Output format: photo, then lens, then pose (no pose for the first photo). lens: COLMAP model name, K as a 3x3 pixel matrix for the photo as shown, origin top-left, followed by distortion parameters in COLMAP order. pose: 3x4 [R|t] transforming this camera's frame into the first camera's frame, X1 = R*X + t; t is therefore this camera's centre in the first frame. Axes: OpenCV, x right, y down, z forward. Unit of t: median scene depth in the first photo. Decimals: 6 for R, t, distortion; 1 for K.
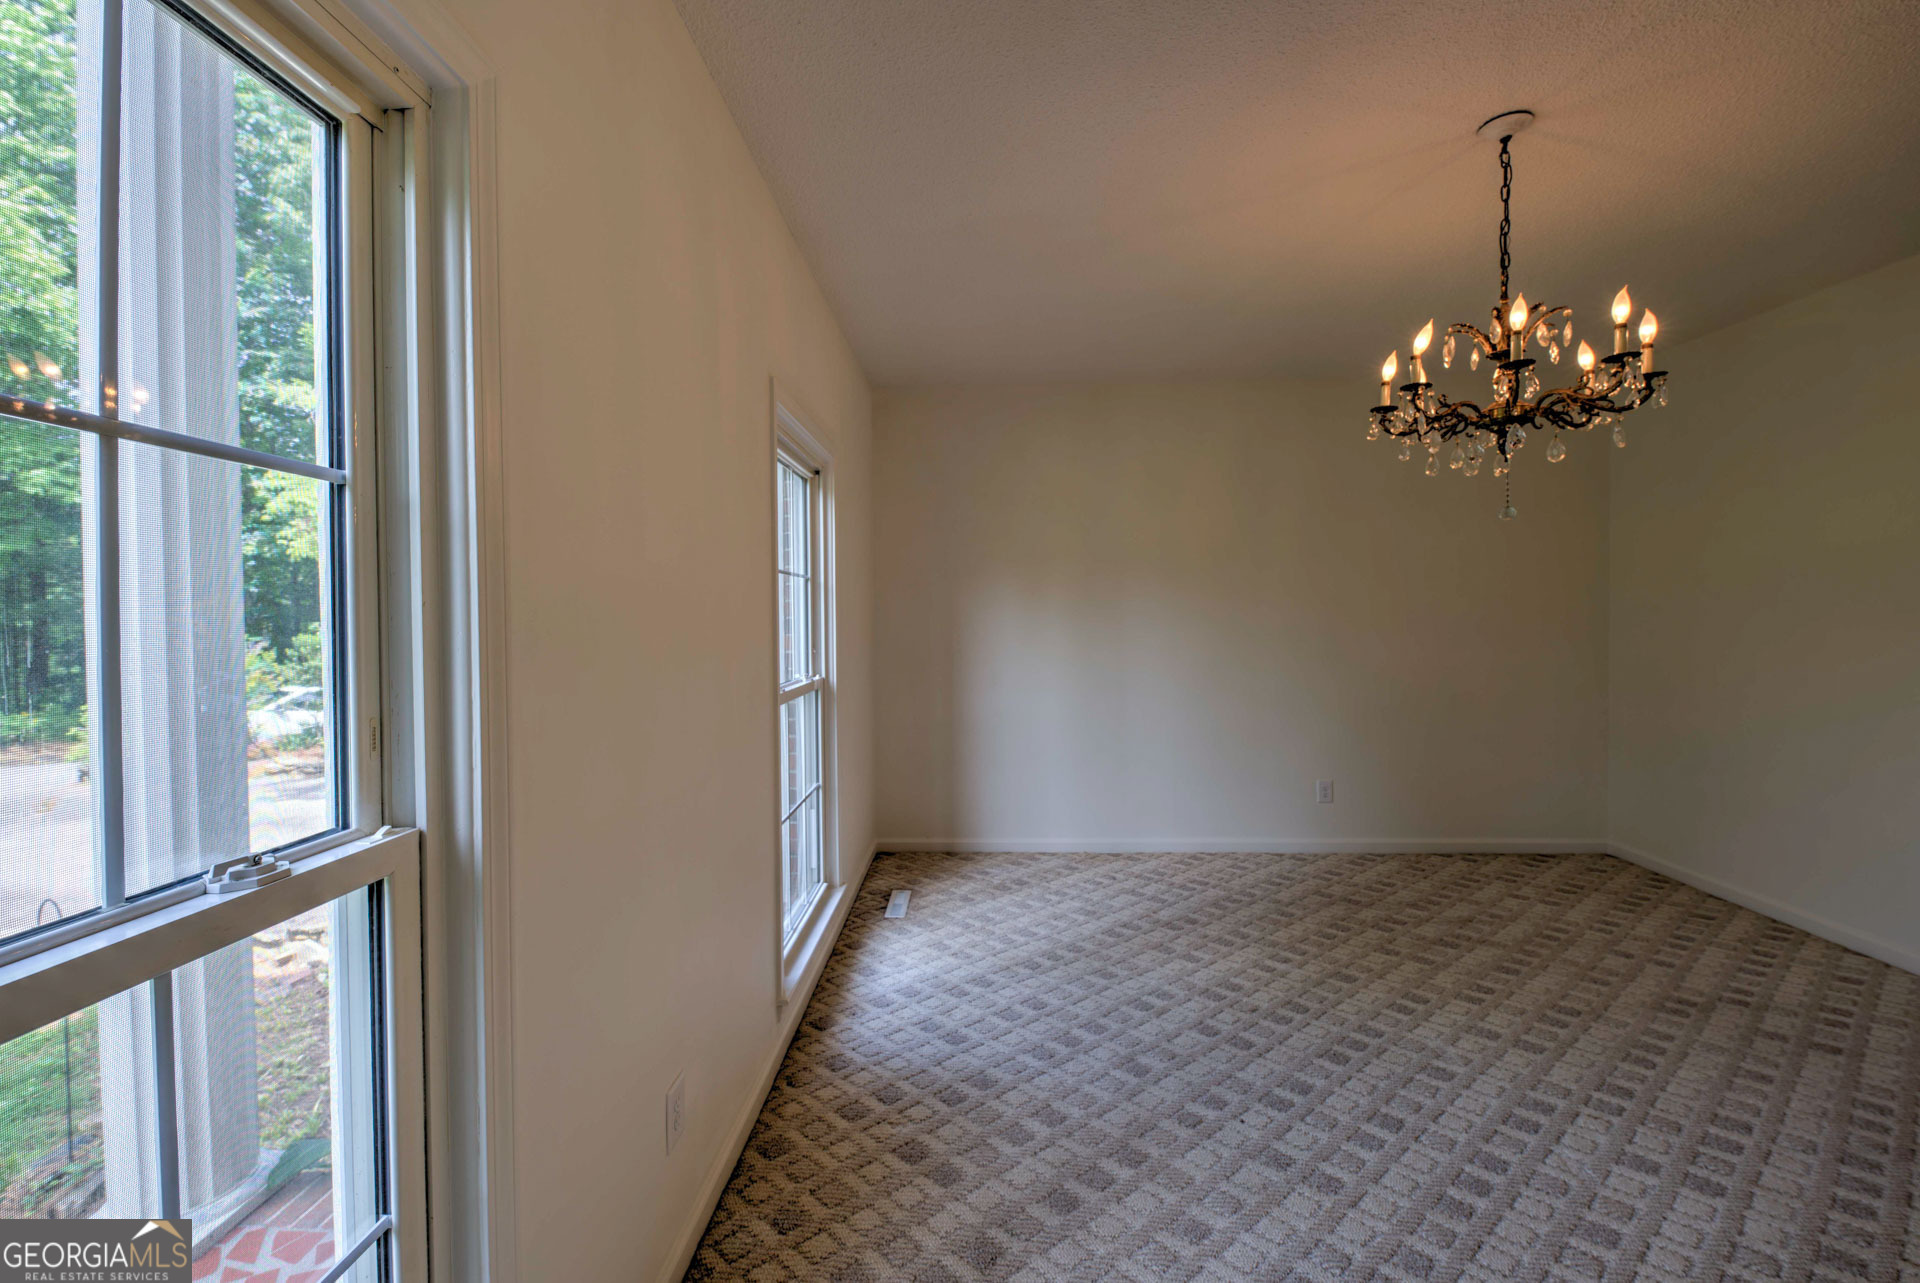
lens RADIAL K [[773.3, 0, 965.1], [0, 773.3, 638.5], [0, 0, 1]] dist [0.010977, -0.000050]
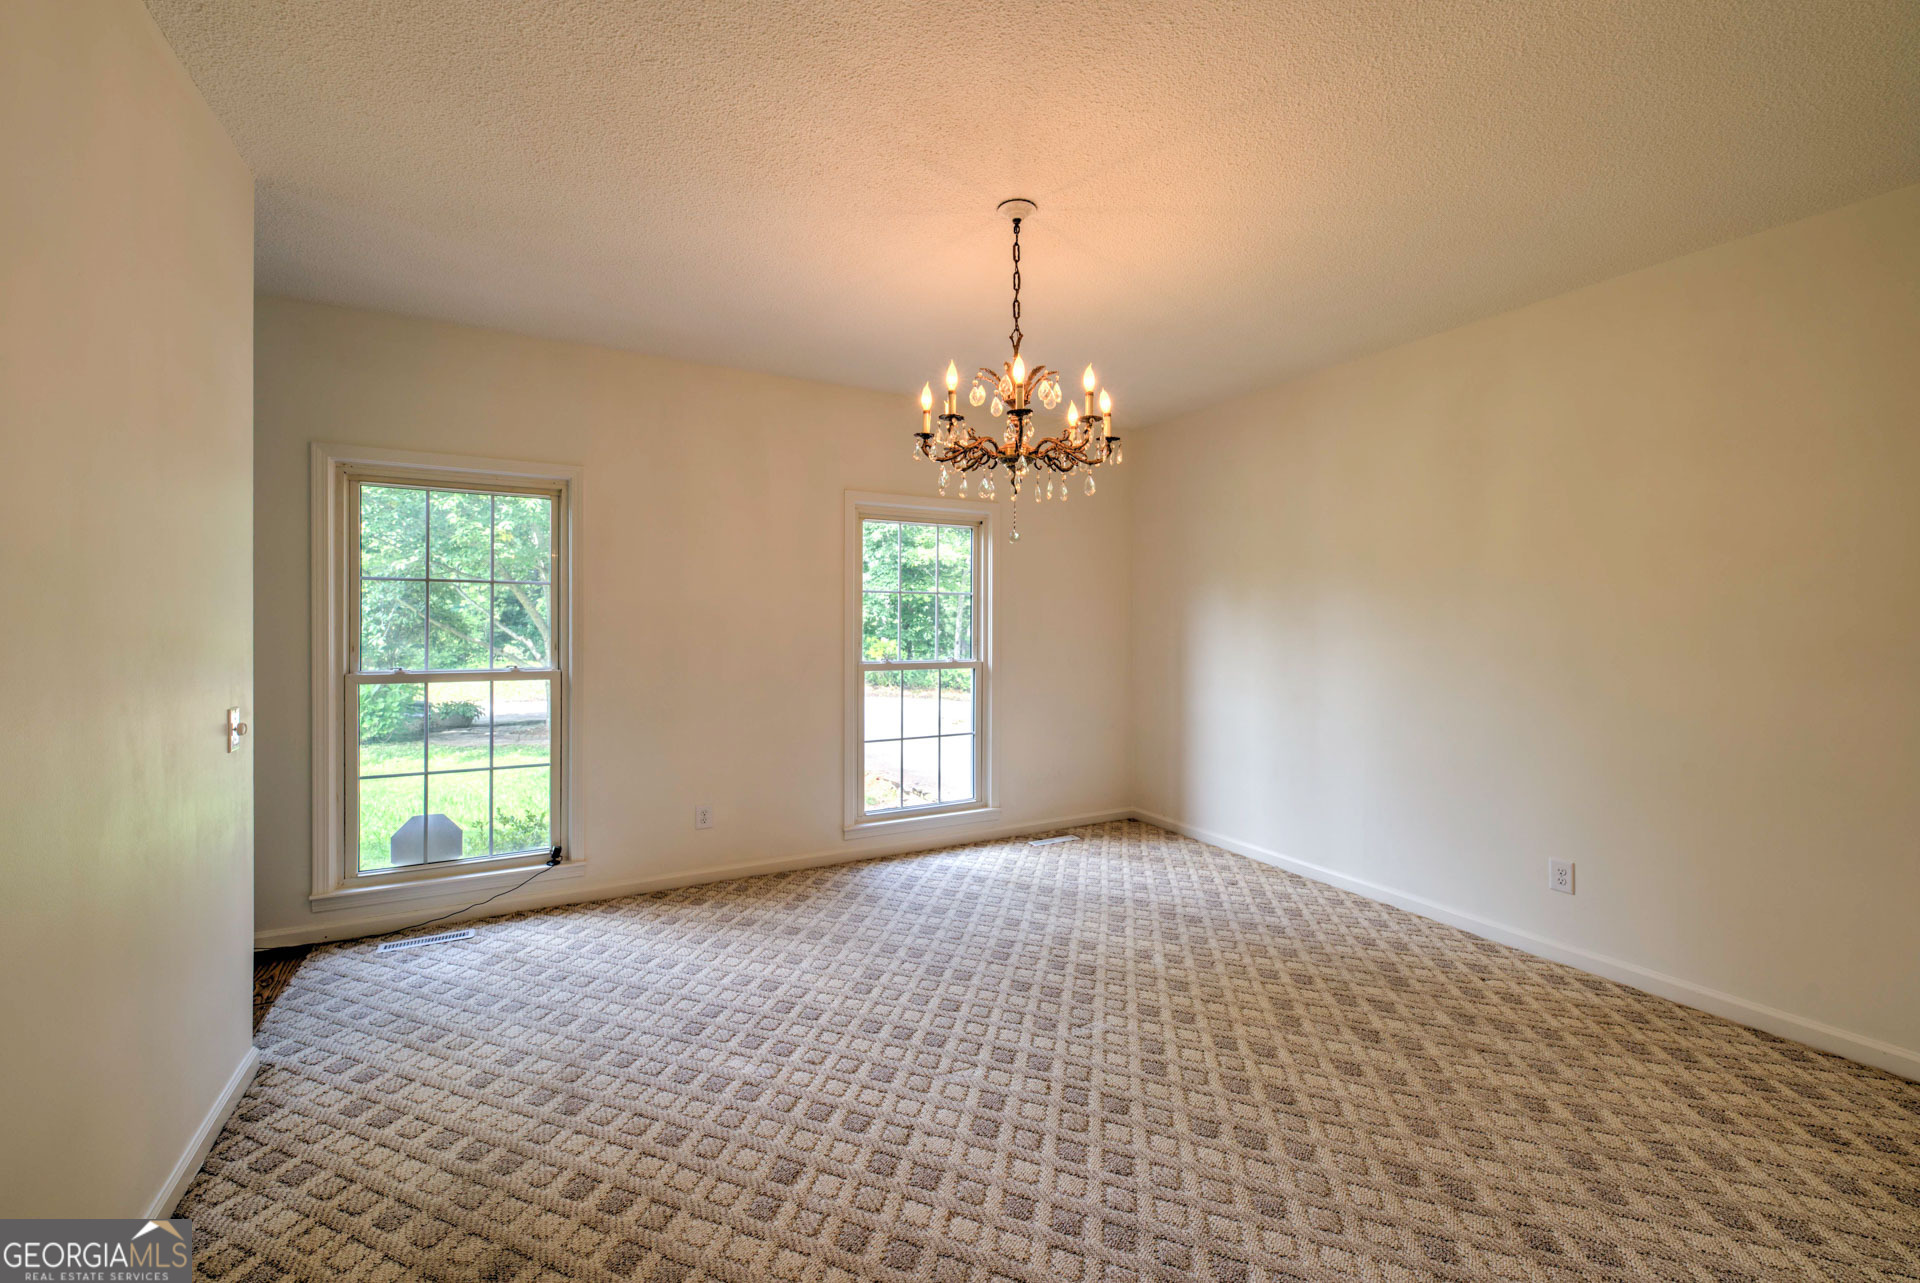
lens RADIAL K [[791.4, 0, 960.0], [0, 791.4, 641.5], [0, 0, 1]] dist [0.027488, -0.009603]
pose [[0.488631, 0.029357, -0.871997, 1.130902], [-0.030002, 0.999408, 0.016834, -0.013127], [0.871975, 0.017936, 0.489222, 0.227713]]
